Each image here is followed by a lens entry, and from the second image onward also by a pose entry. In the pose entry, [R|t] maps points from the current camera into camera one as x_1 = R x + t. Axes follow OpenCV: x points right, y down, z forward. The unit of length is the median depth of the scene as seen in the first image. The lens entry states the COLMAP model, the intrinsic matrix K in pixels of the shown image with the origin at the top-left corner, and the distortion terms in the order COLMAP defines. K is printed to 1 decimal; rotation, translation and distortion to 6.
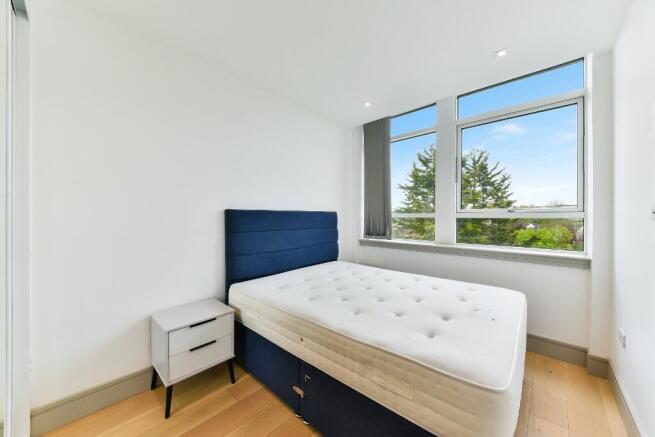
lens RADIAL K [[257.9, 0, 325.3], [0, 257.9, 216.6], [0, 0, 1]] dist [0.014895, -0.000098]
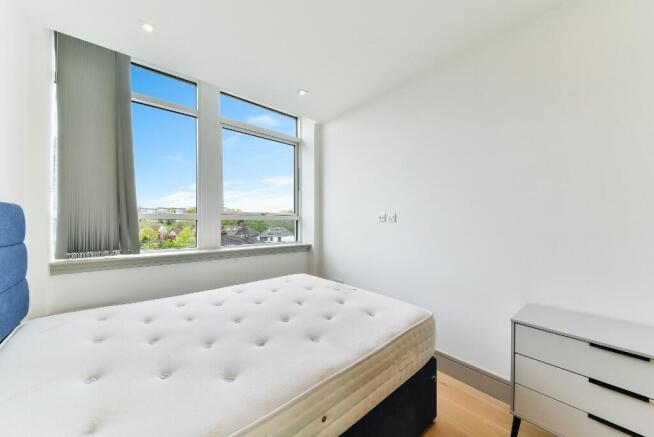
lens RADIAL K [[257.5, 0, 324.8], [0, 257.5, 216.6], [0, 0, 1]] dist [0.014895, -0.000098]
pose [[0.056787, 0.009877, 0.998337, -0.427150], [-0.006842, 0.999931, -0.009503, 0.000669], [-0.998363, -0.006291, 0.056851, 0.582425]]
